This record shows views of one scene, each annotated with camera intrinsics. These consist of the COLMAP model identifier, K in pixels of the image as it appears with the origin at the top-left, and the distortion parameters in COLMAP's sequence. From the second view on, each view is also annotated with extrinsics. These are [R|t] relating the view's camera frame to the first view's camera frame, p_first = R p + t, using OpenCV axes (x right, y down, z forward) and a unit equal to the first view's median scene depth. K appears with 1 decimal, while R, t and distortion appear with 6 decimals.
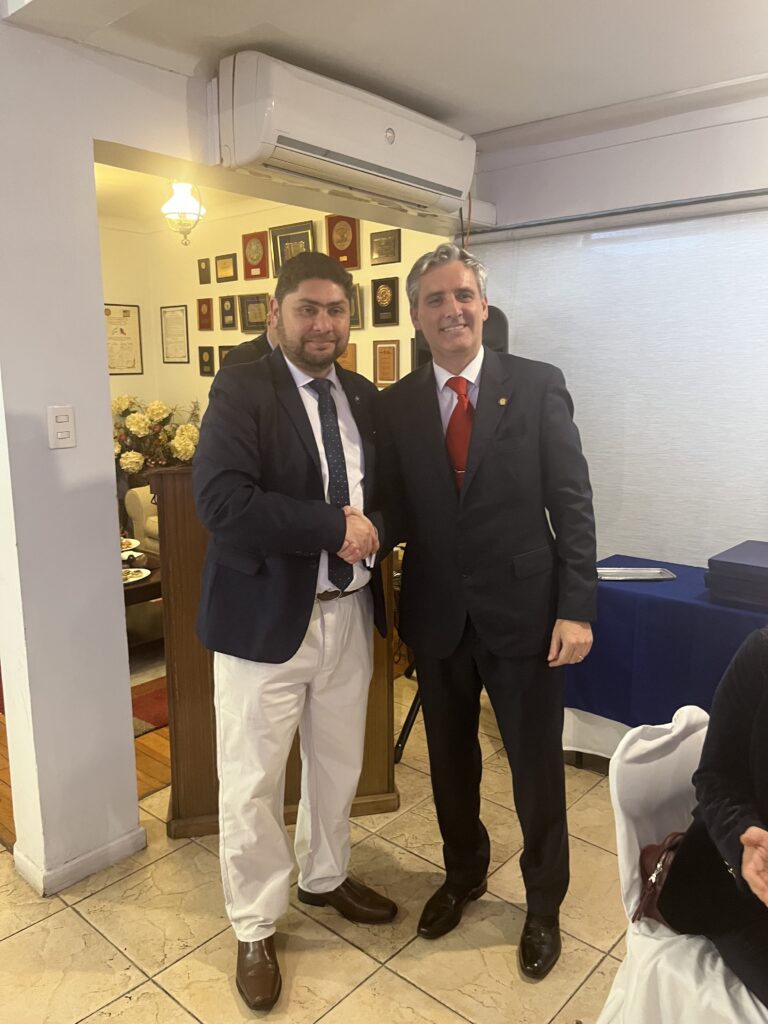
lens RADIAL K [[788.5, 0, 384.0], [0, 788.5, 512.0], [0, 0, 1]] dist [0.025064, -0.005189]
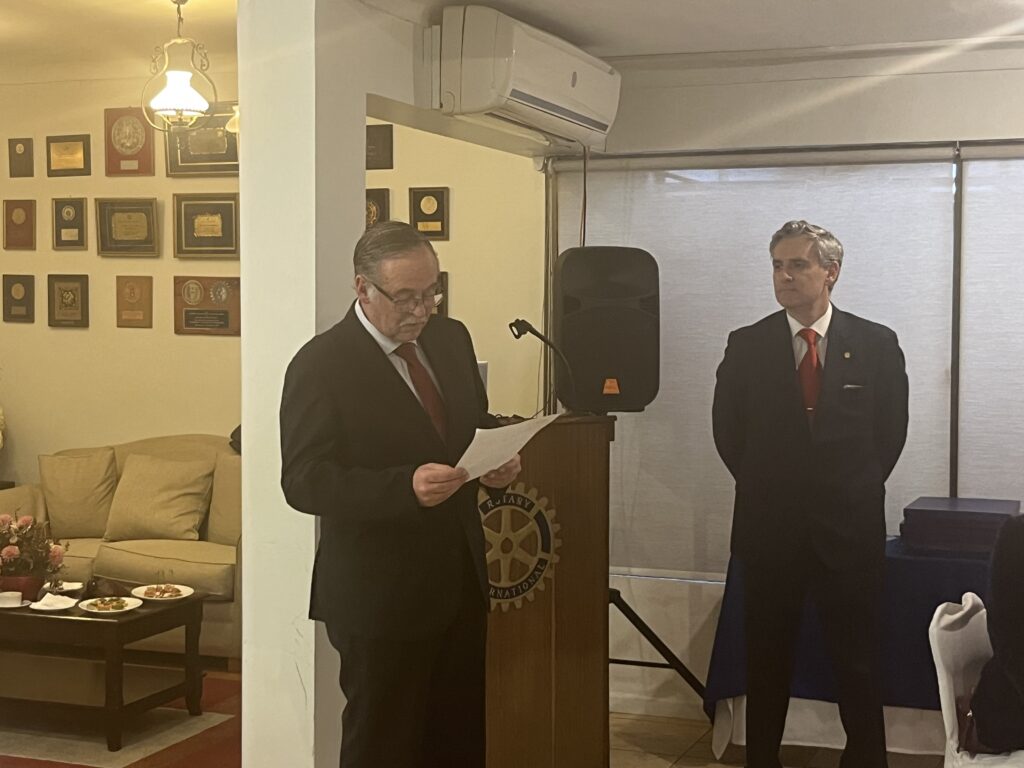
lens RADIAL K [[1605.6, 0, 512.0], [0, 1605.6, 384.0], [0, 0, 1]] dist [0.106097, -0.179410]
pose [[0.941333, -0.010555, 0.337313, -0.473168], [0.054395, 0.991188, -0.120783, 0.079062], [-0.333066, 0.132045, 0.933612, -0.484984]]
